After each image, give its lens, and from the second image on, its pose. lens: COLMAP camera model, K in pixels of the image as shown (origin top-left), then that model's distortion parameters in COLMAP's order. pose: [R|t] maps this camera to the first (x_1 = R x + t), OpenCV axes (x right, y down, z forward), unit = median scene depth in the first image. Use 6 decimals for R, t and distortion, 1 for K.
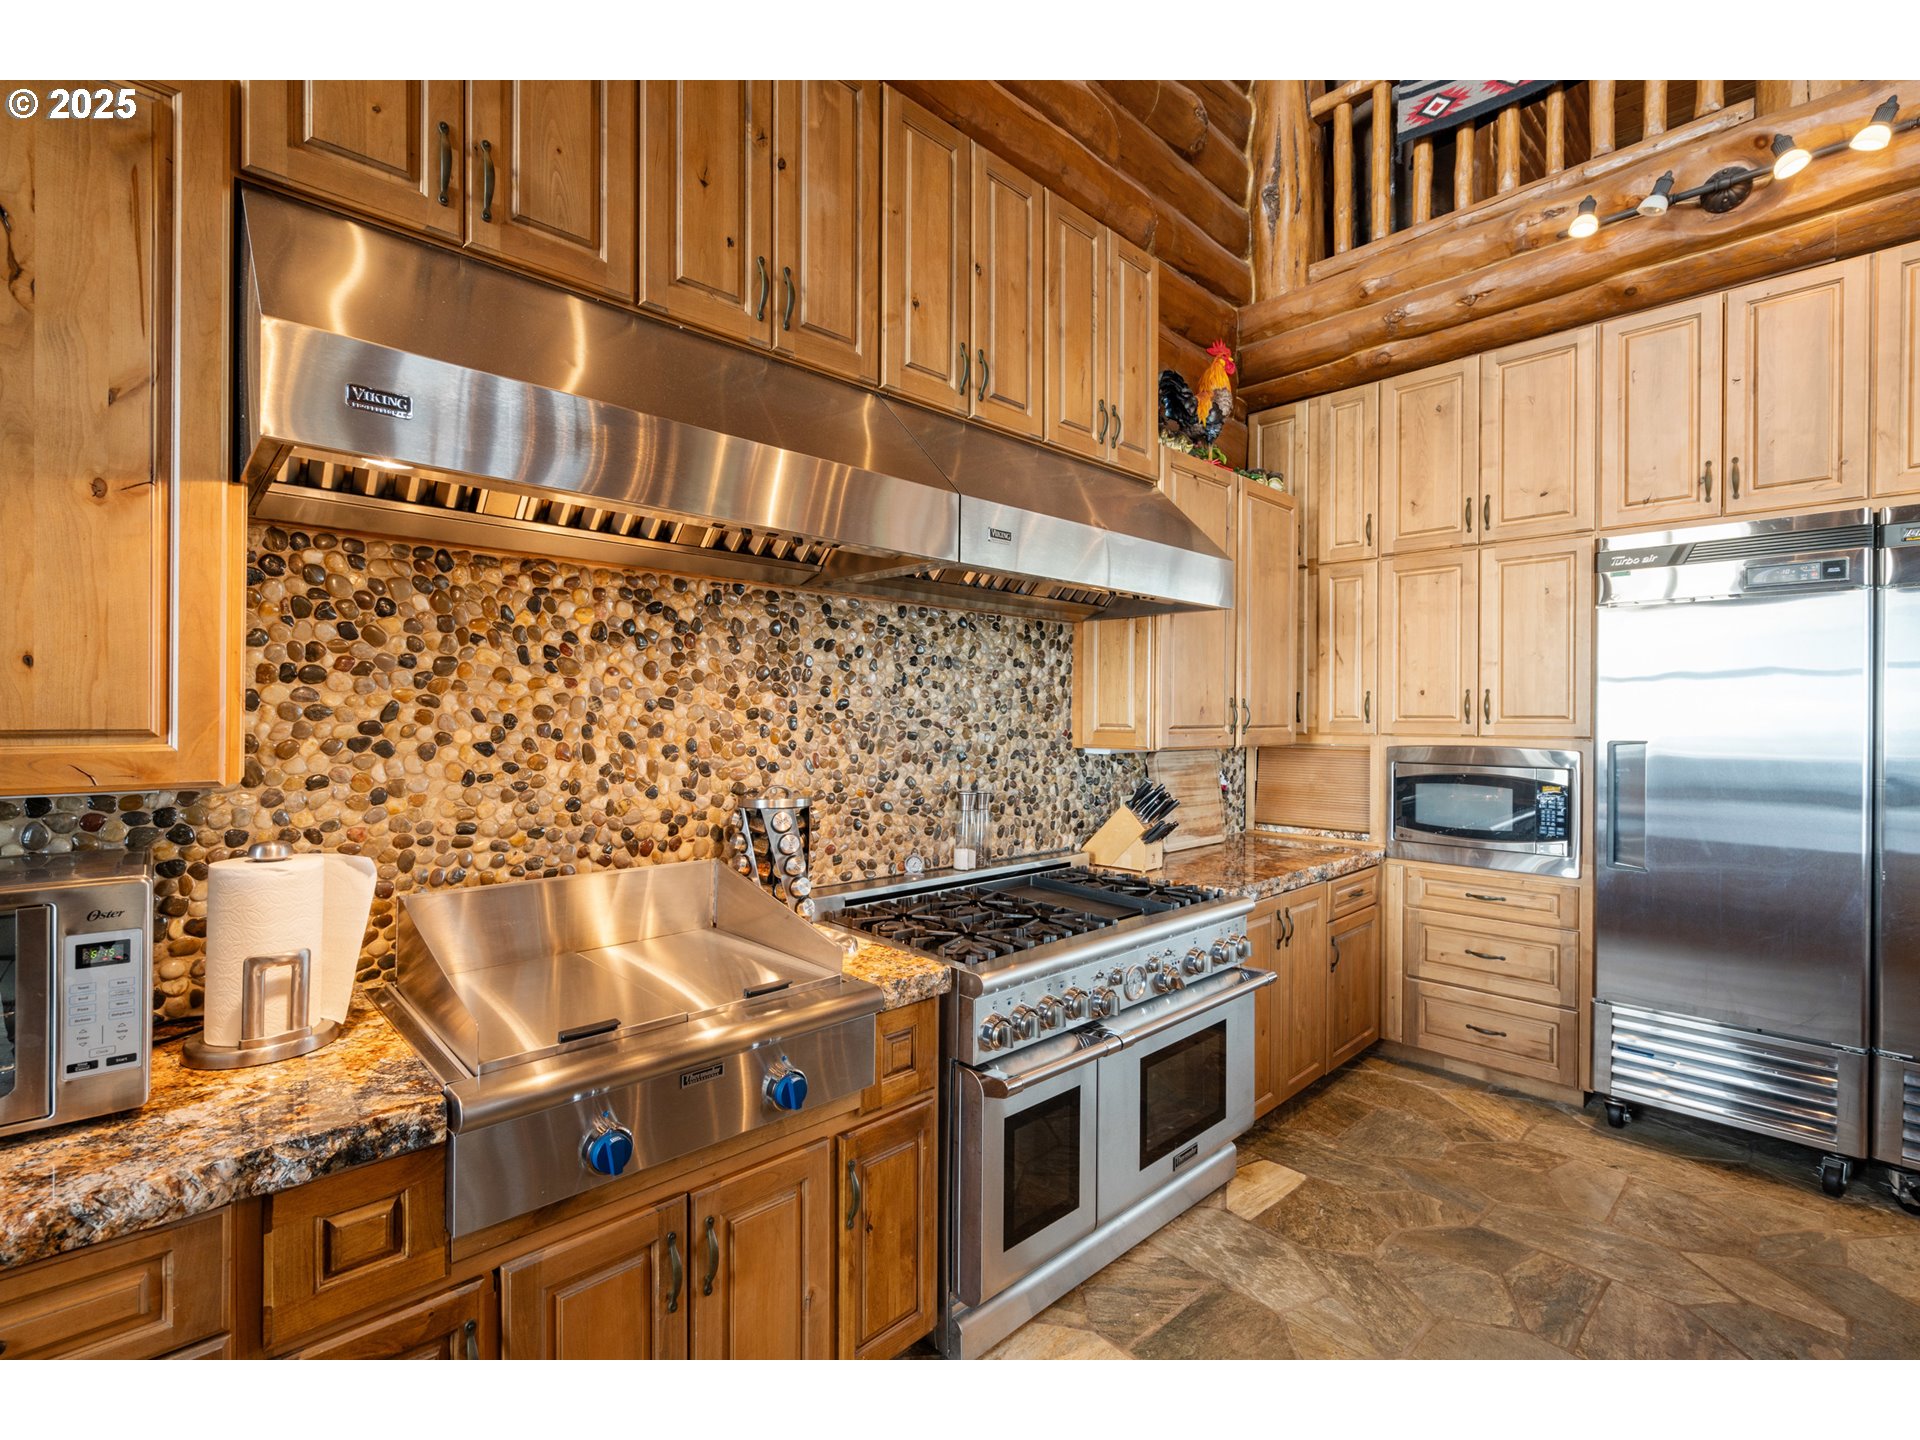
lens RADIAL K [[868.3, 0, 955.2], [0, 868.3, 723.0], [0, 0, 1]] dist [-0.005261, 0.001993]
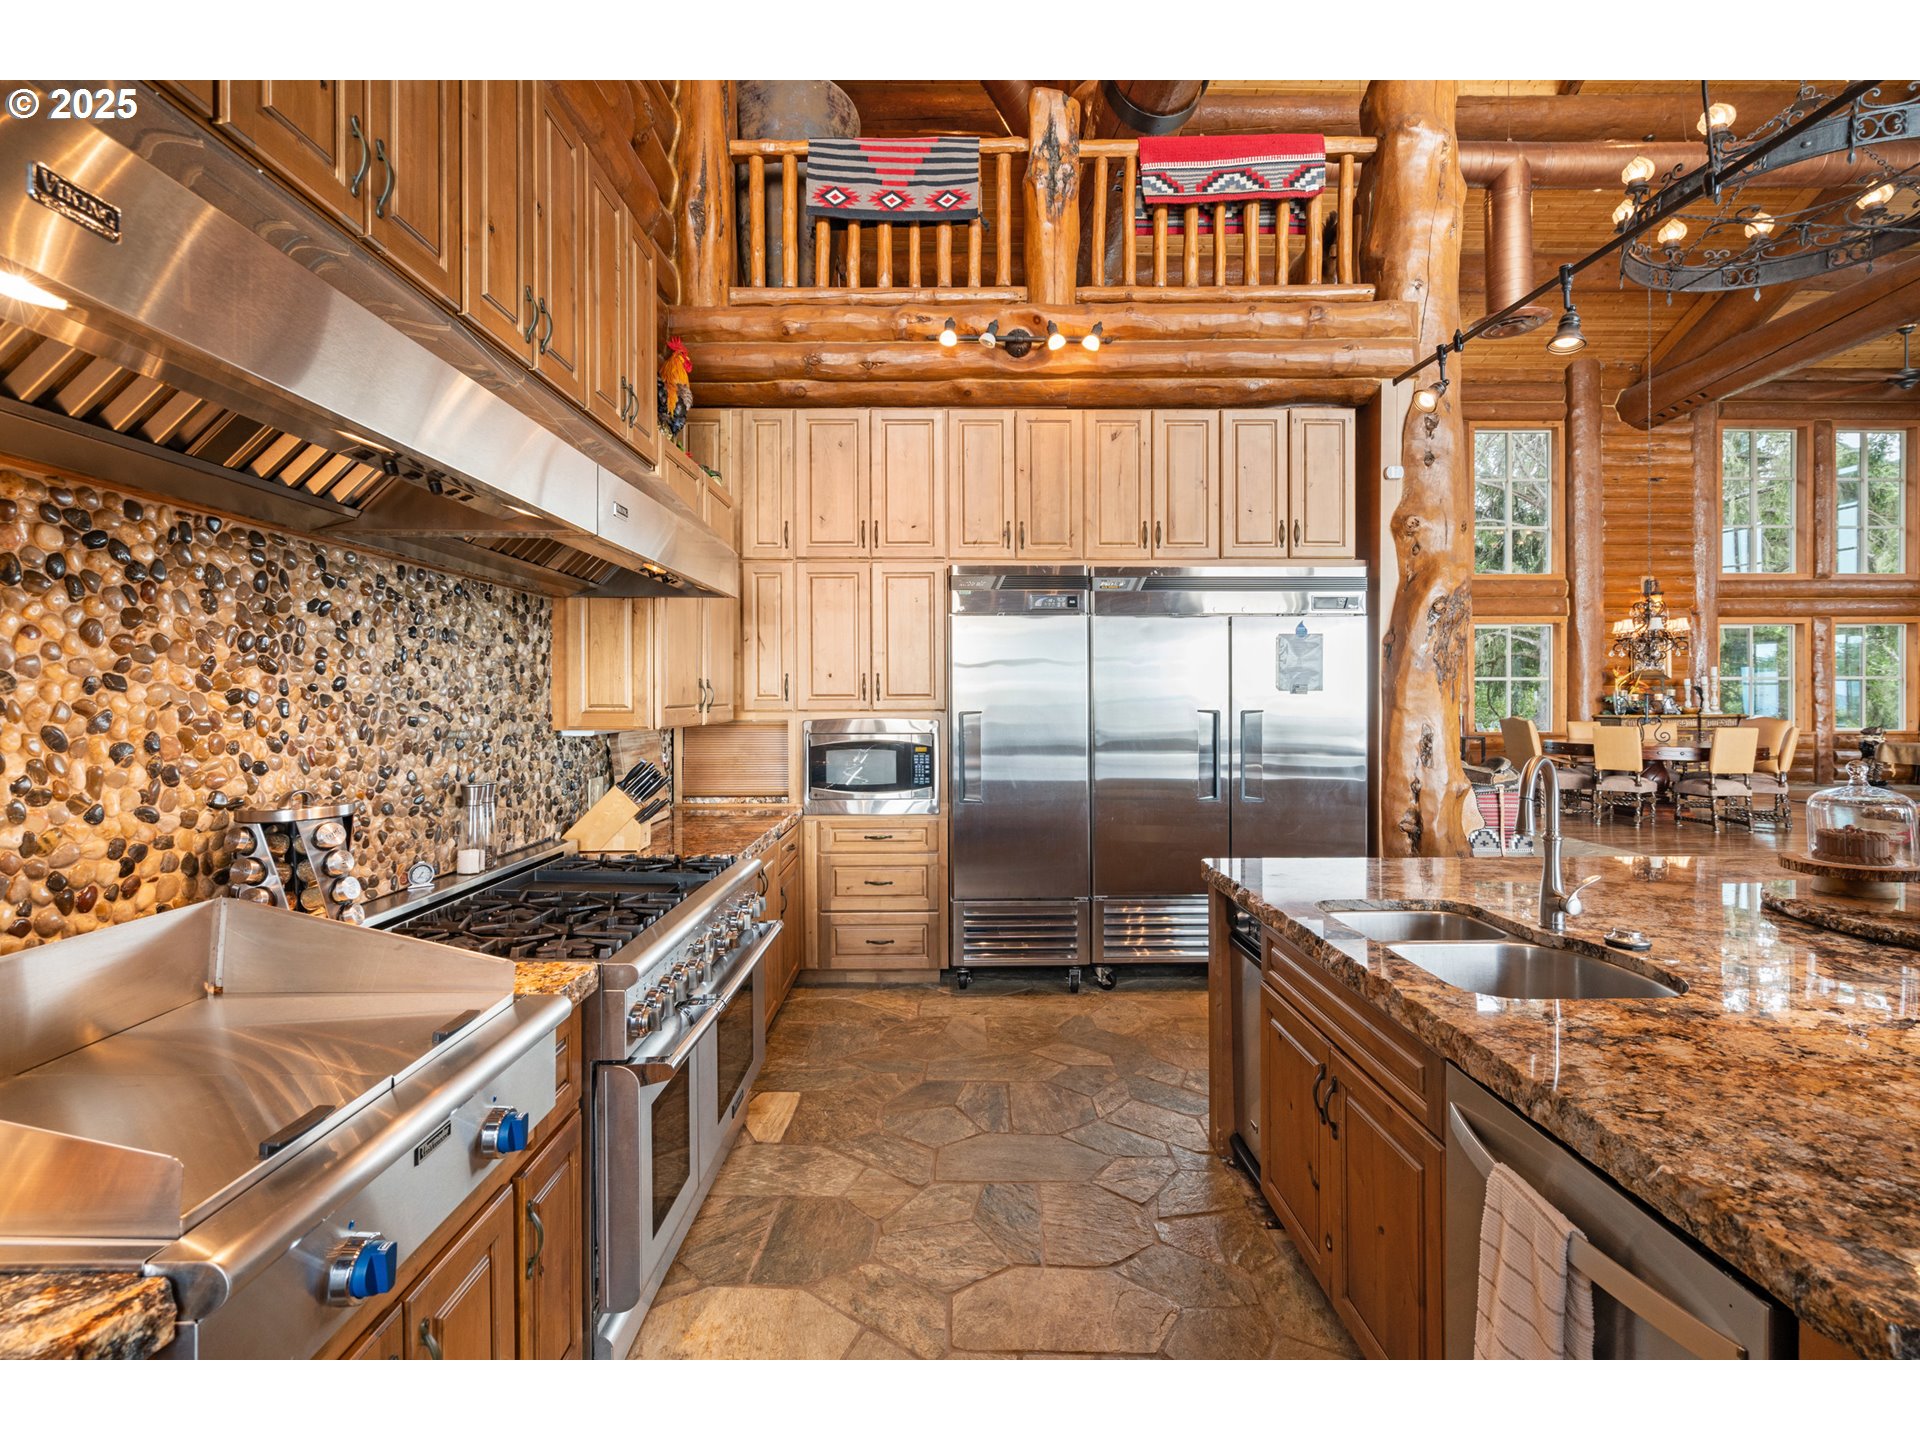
lens RADIAL K [[868.3, 0, 962.0], [0, 868.3, 700.2], [0, 0, 1]] dist [-0.005261, 0.001993]
pose [[0.687116, -0.010192, 0.726476, -0.270523], [0.012129, 0.999923, 0.002557, -0.001624], [-0.726446, 0.007055, 0.687187, 0.040553]]
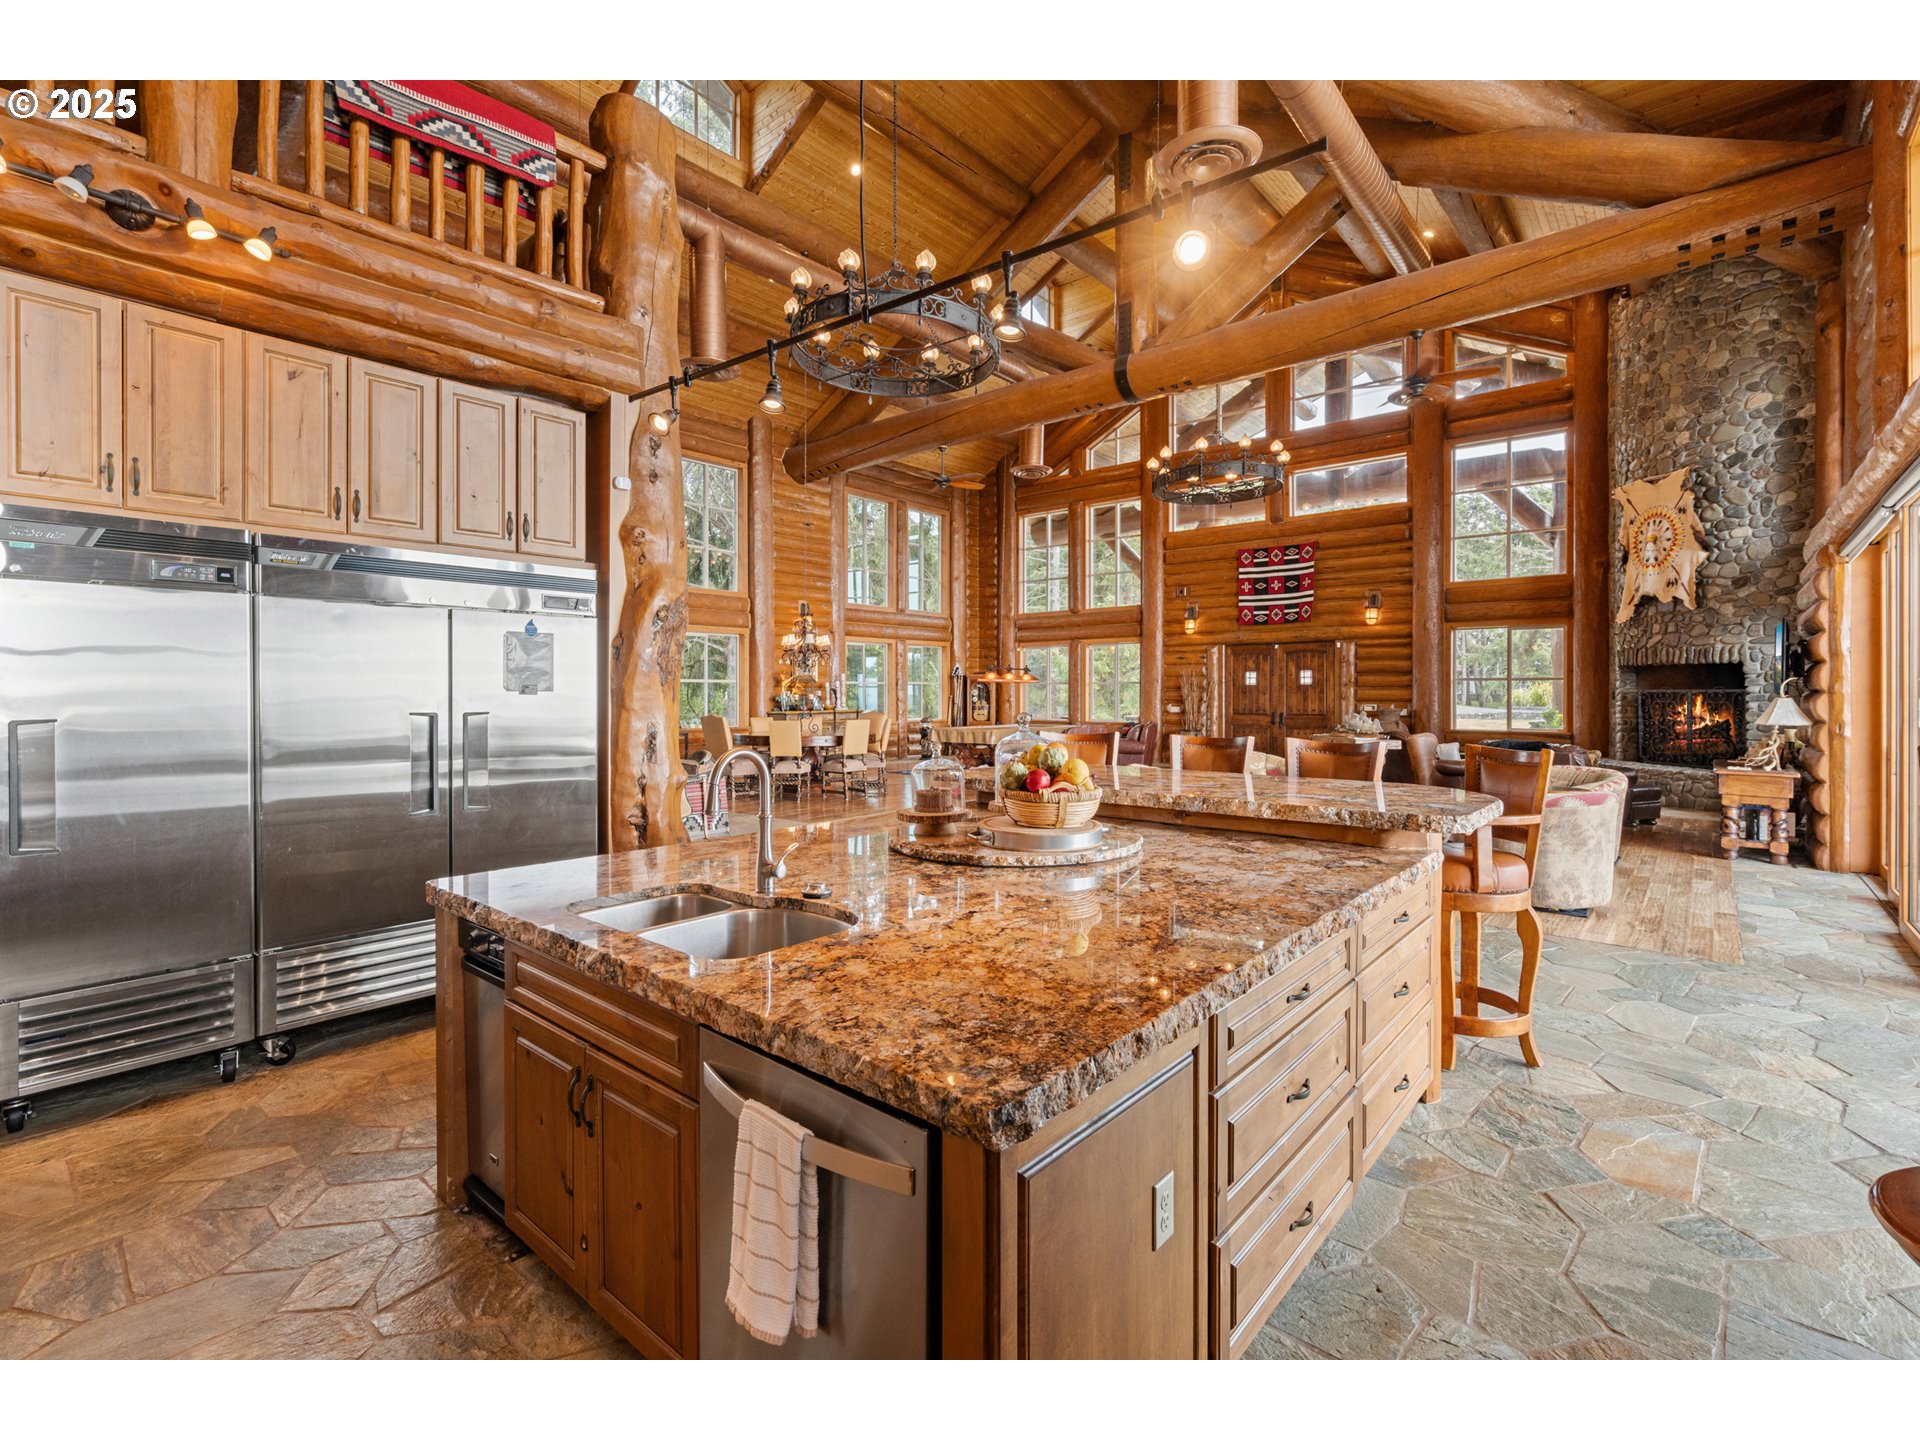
lens RADIAL K [[868.3, 0, 958.6], [0, 868.3, 694.7], [0, 0, 1]] dist [-0.005261, 0.001993]
pose [[-0.093352, -0.005654, 0.995617, -0.287424], [0.009254, 0.999936, 0.006546, -0.004091], [-0.995590, 0.009824, -0.093294, 0.068974]]
